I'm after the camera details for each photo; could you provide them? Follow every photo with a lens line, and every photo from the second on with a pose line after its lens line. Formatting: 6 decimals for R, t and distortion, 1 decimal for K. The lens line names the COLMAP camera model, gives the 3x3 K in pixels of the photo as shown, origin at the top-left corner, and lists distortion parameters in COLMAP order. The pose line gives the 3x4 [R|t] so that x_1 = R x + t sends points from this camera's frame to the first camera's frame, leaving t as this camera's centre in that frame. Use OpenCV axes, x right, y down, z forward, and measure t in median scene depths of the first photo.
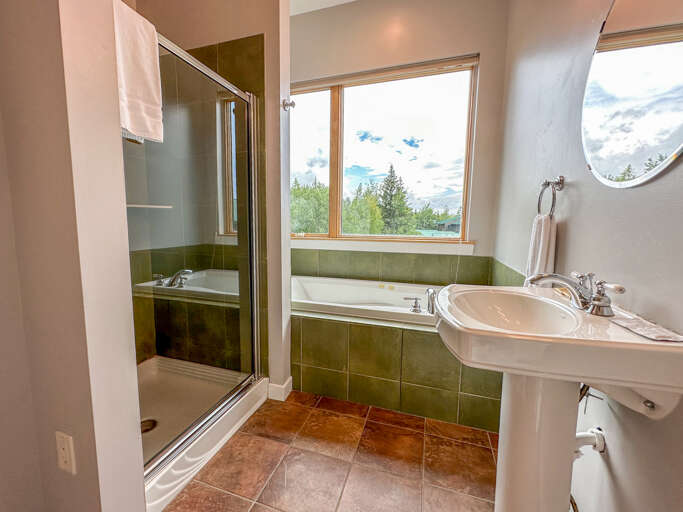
lens RADIAL K [[280.3, 0, 339.7], [0, 280.3, 253.4], [0, 0, 1]] dist [0.011974, 0.000065]
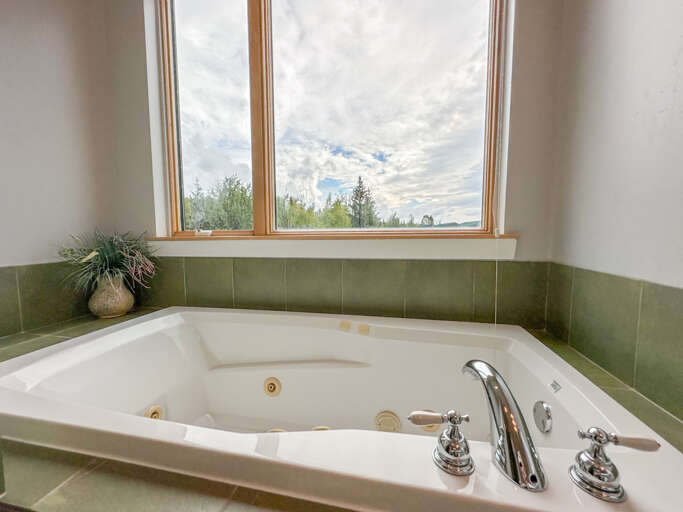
lens RADIAL K [[280.3, 0, 339.7], [0, 280.3, 253.4], [0, 0, 1]] dist [0.011974, 0.000065]
pose [[0.994391, -0.025625, 0.102611, 0.088372], [0.028941, 0.999102, -0.030957, 0.001911], [-0.101725, 0.033753, 0.994240, 0.474816]]
